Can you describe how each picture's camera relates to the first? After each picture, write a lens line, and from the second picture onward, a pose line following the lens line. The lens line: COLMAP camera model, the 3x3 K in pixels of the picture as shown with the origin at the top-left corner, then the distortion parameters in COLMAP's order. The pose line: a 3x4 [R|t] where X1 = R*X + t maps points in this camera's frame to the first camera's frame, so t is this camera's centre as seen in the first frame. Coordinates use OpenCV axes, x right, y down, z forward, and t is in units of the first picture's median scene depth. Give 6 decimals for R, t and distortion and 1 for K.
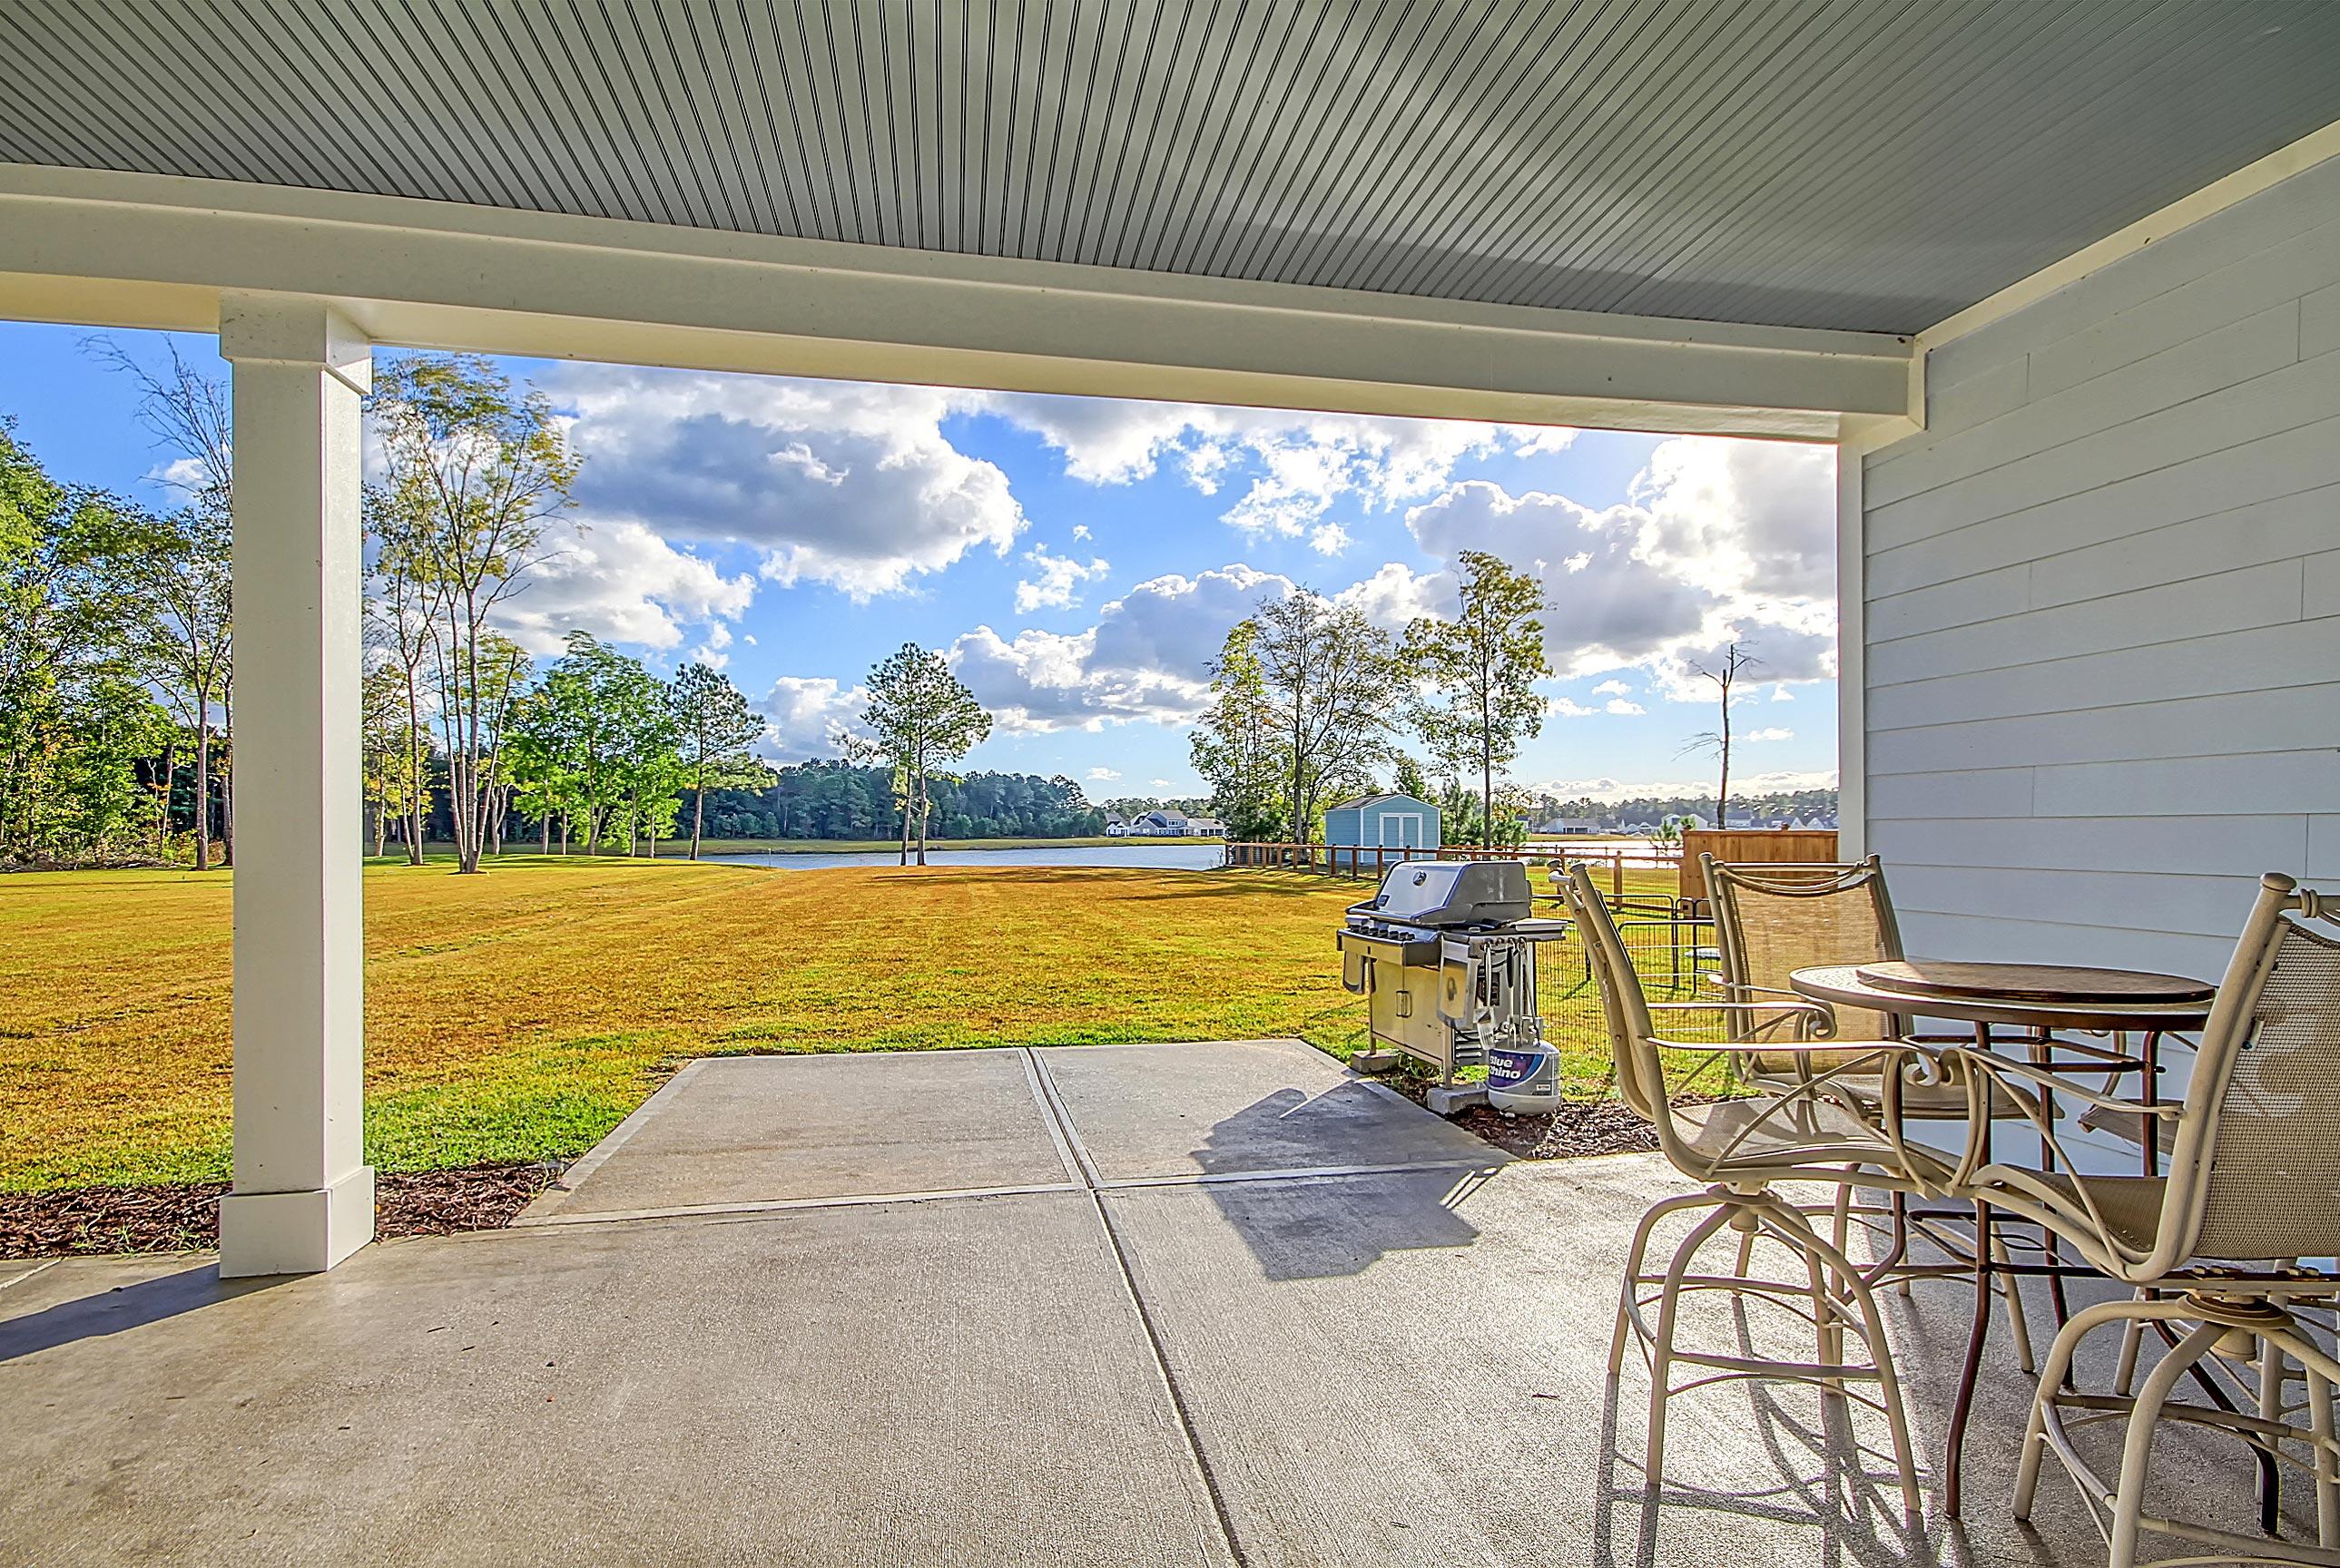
lens RADIAL K [[1185.2, 0, 1184.9], [0, 1185.2, 825.5], [0, 0, 1]] dist [0.000563, 0.000017]
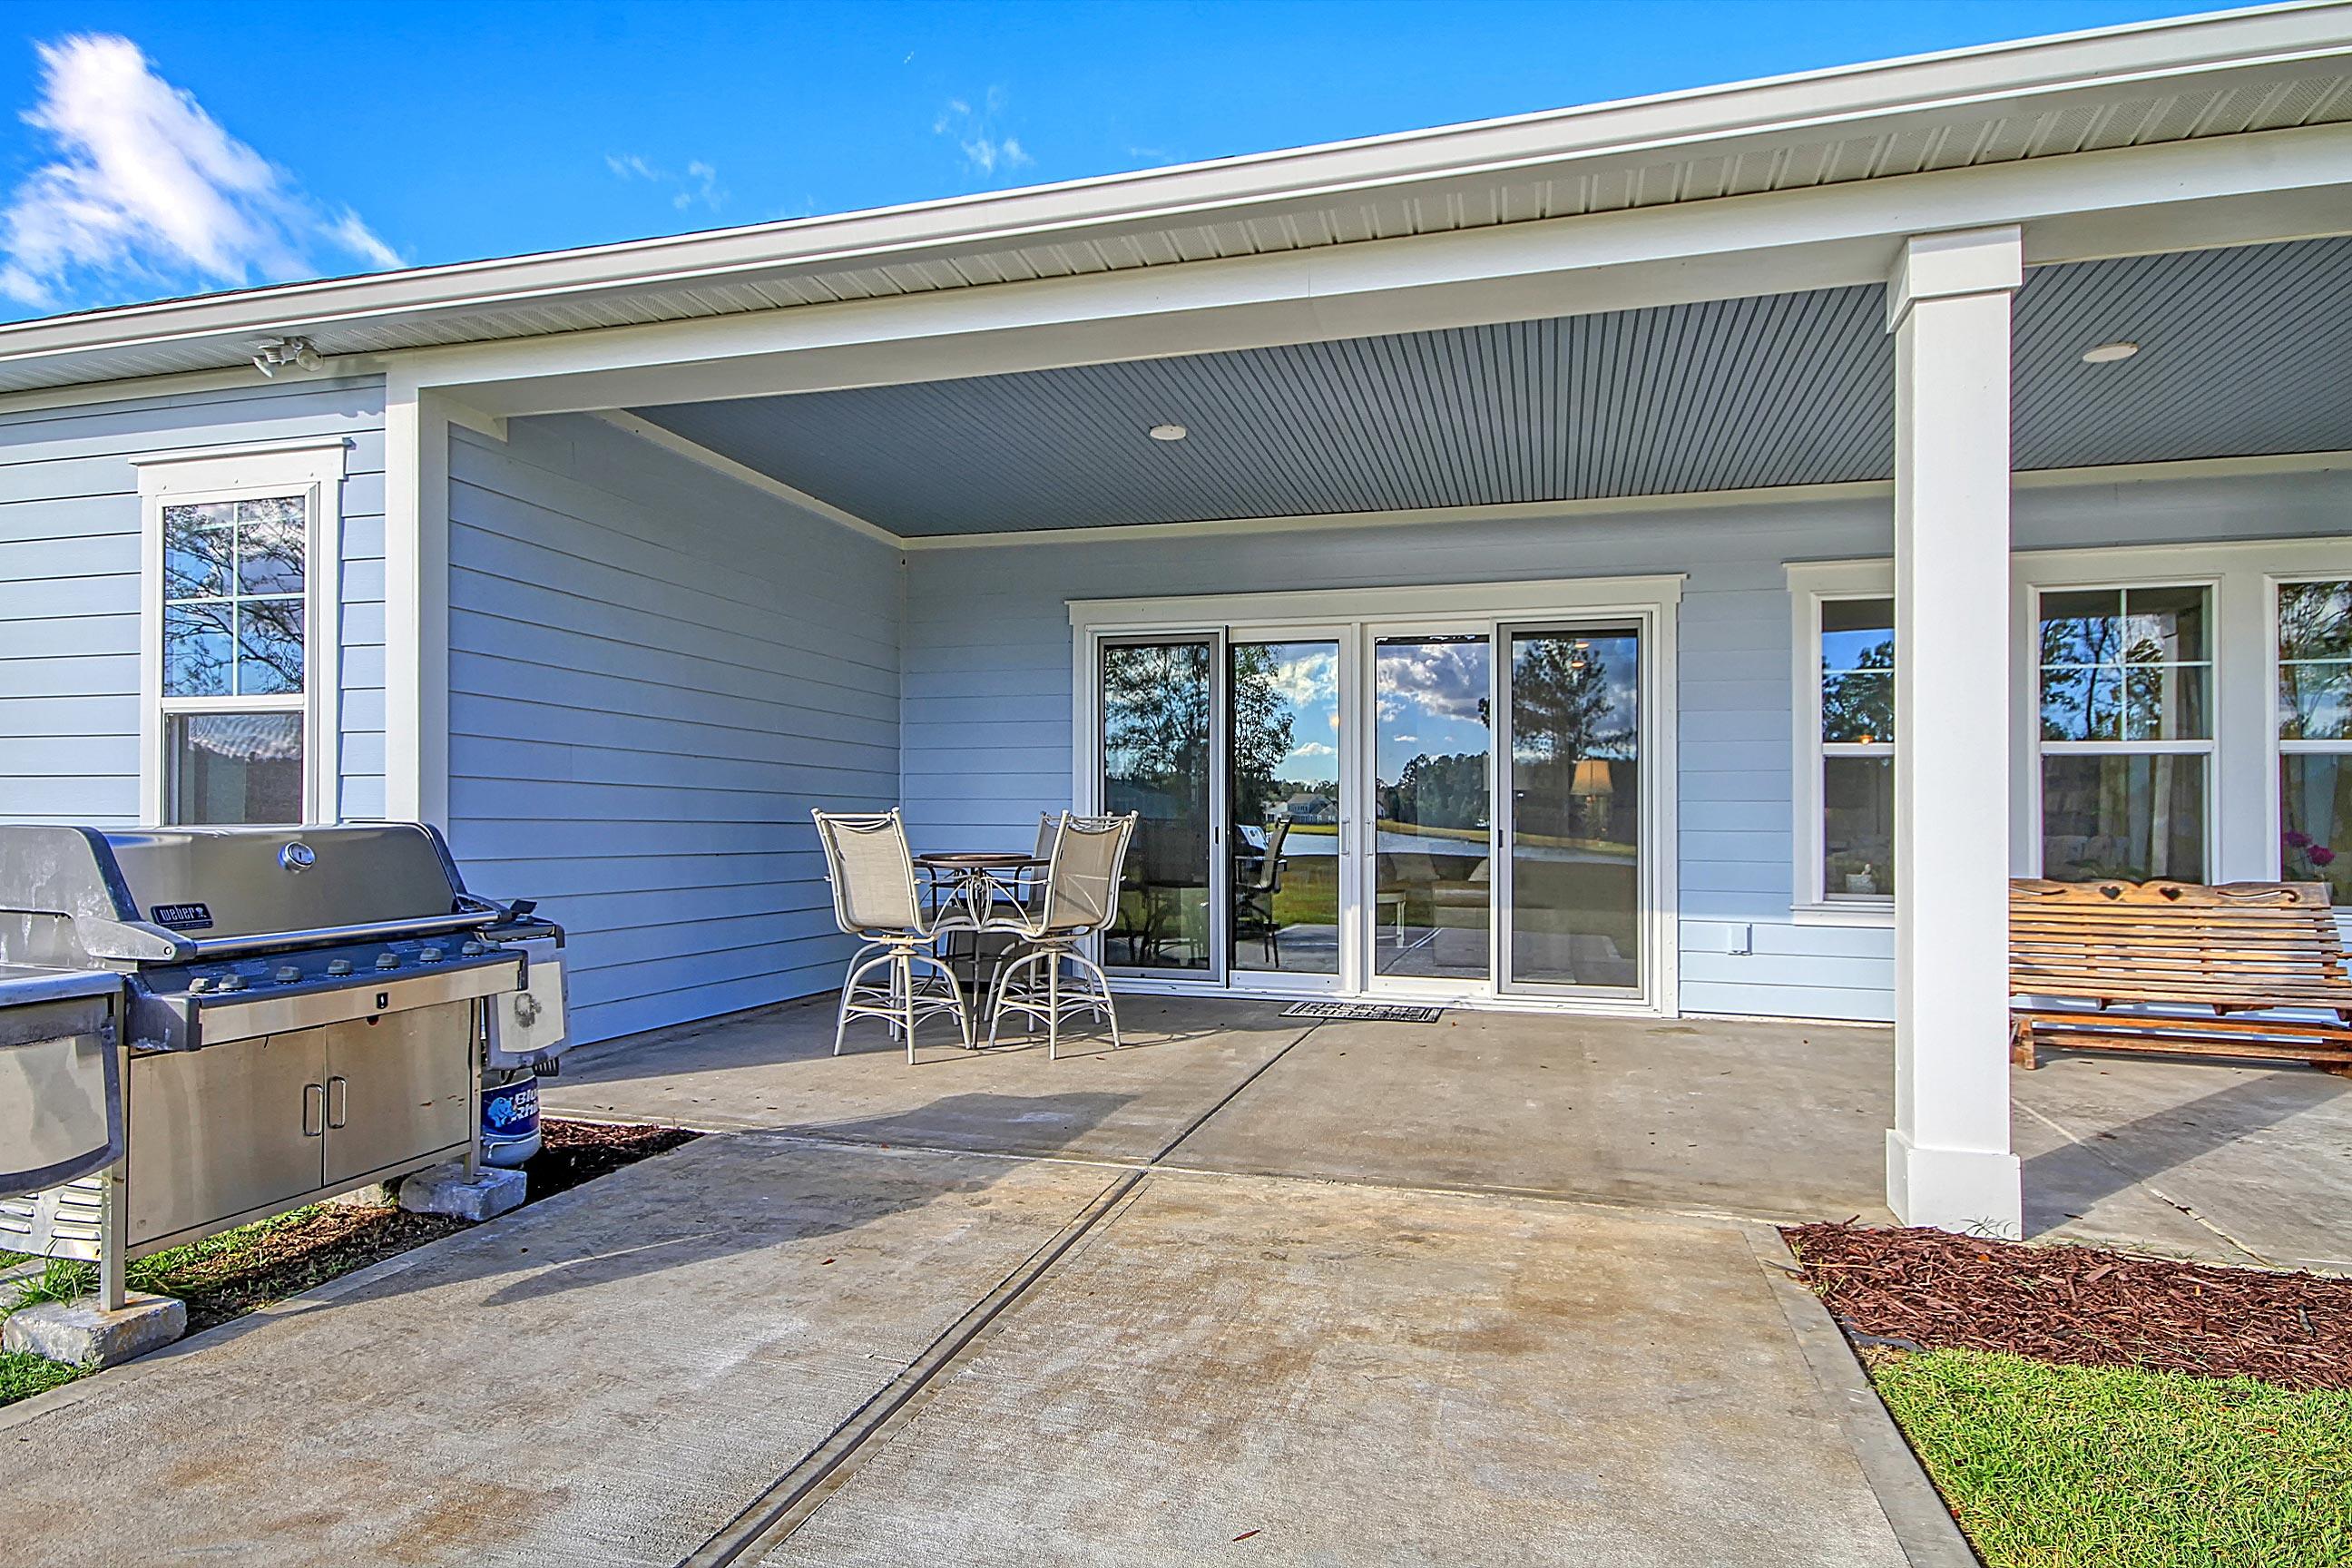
lens RADIAL K [[1191.4, 0, 1191.0], [0, 1191.4, 825.7], [0, 0, 1]] dist [0.000563, 0.000017]
pose [[-0.885331, -0.004936, 0.464934, -0.535167], [-0.008292, 0.999952, -0.005173, 0.040114], [-0.464887, -0.008435, -0.885330, 1.790419]]
